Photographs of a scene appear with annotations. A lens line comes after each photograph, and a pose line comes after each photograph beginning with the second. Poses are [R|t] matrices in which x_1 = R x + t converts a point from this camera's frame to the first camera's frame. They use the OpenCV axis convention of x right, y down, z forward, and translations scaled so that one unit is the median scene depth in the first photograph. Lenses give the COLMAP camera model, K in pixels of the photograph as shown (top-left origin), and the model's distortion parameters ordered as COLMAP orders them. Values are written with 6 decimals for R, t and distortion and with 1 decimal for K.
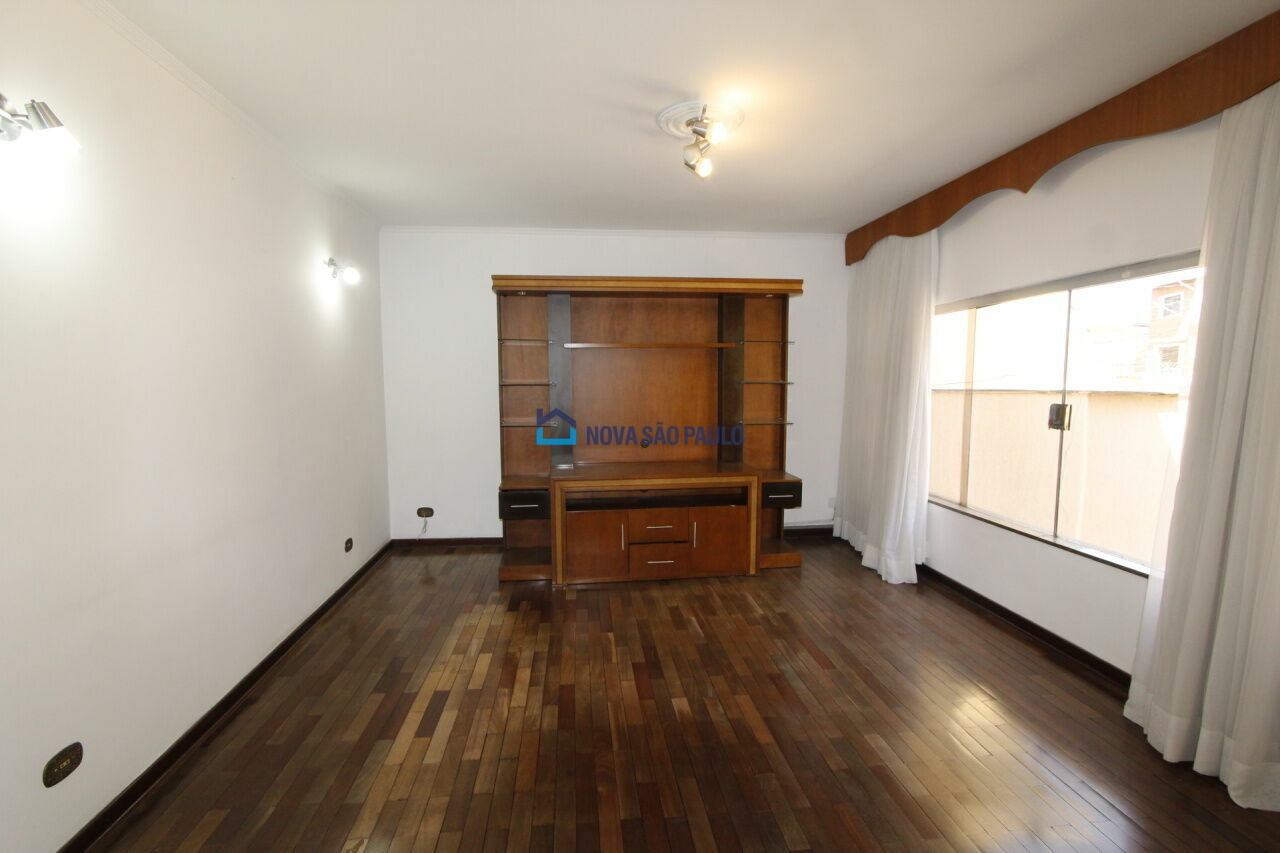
lens RADIAL K [[591.7, 0, 635.4], [0, 591.7, 433.6], [0, 0, 1]] dist [-0.017035, 0.001648]
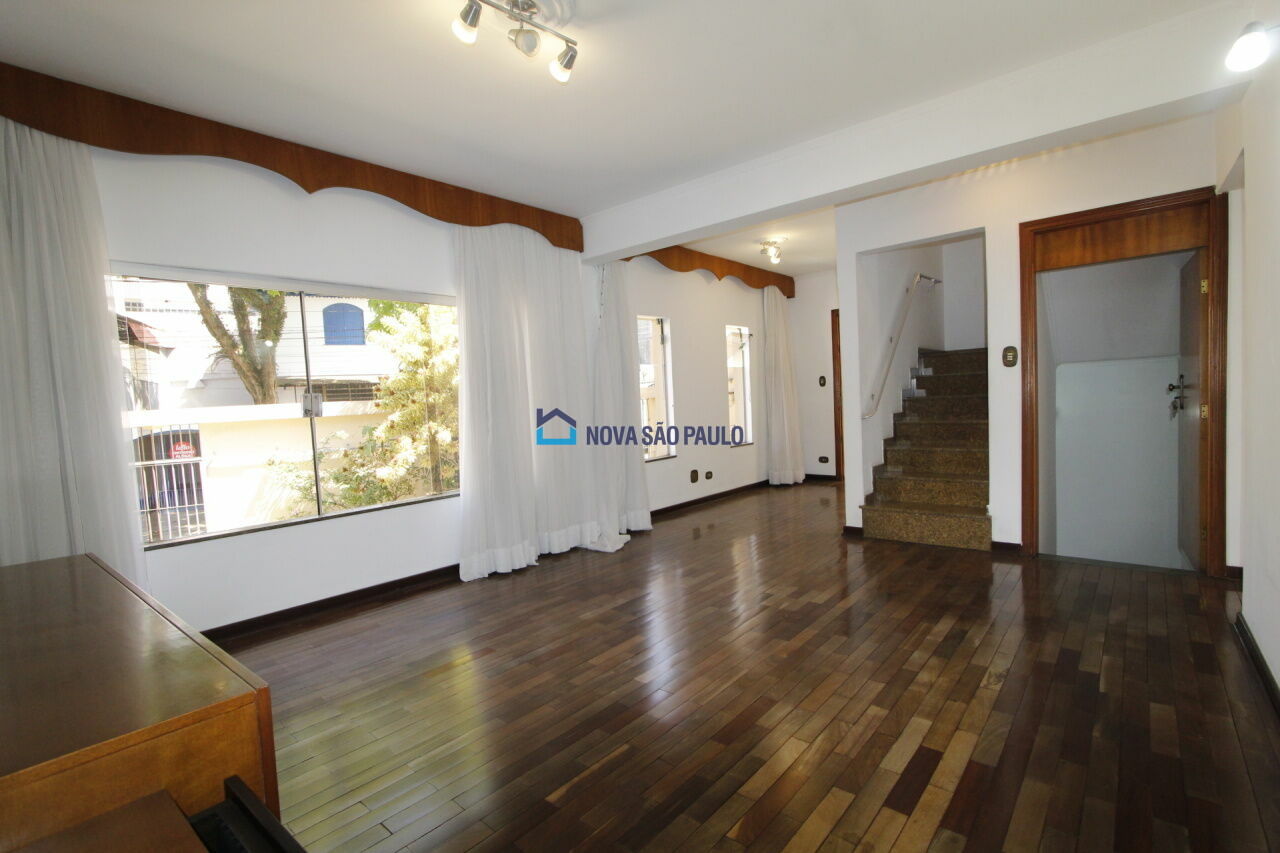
lens RADIAL K [[591.7, 0, 635.4], [0, 591.7, 433.6], [0, 0, 1]] dist [-0.017035, 0.001648]
pose [[-0.687193, -0.001682, 0.726473, -0.639372], [0.118726, 0.986293, 0.114591, -0.041186], [-0.716707, 0.164997, -0.677574, 1.695736]]
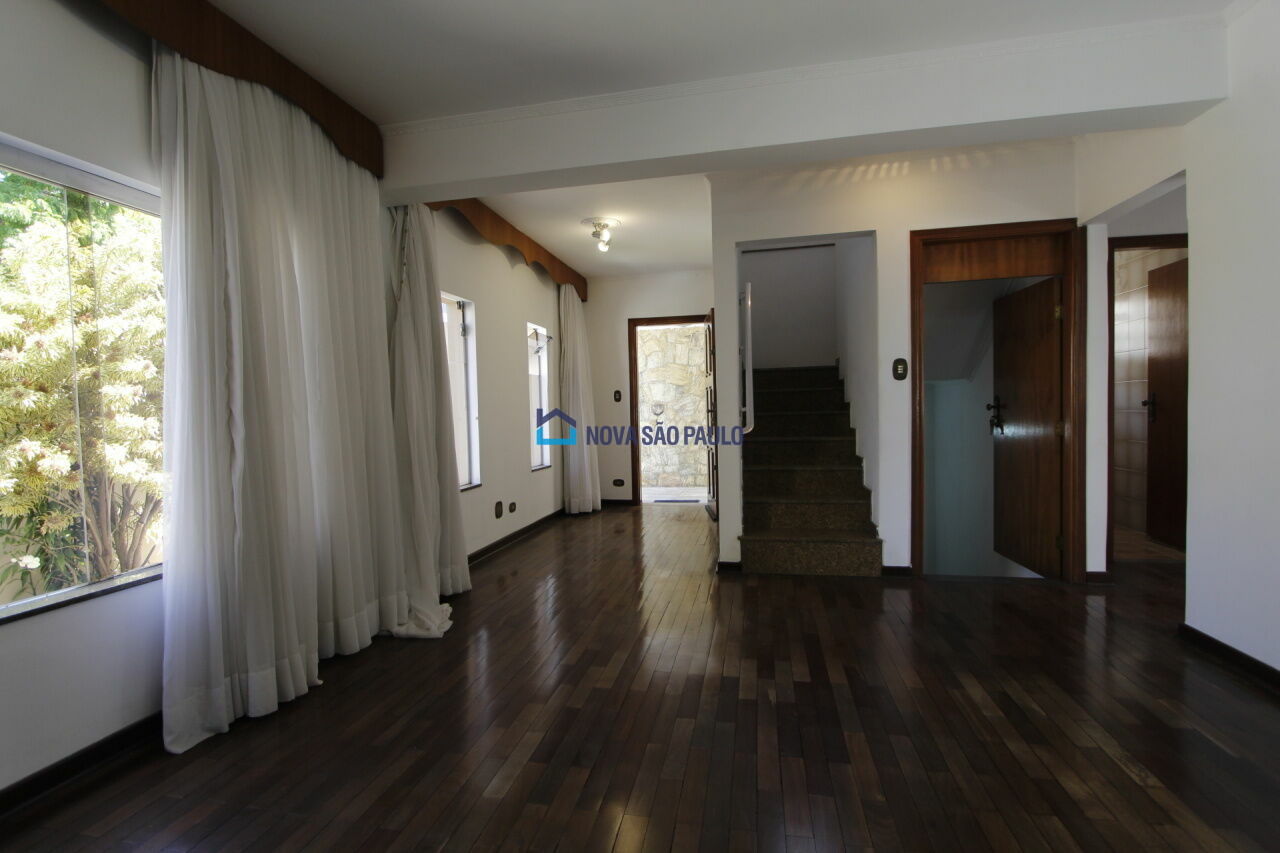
lens RADIAL K [[591.7, 0, 635.4], [0, 591.7, 433.6], [0, 0, 1]] dist [-0.017035, 0.001648]
pose [[-0.953789, 0.018464, 0.299910, 0.008863], [0.057914, 0.990692, 0.123189, -0.006459], [-0.294844, 0.134865, -0.945980, 1.514026]]
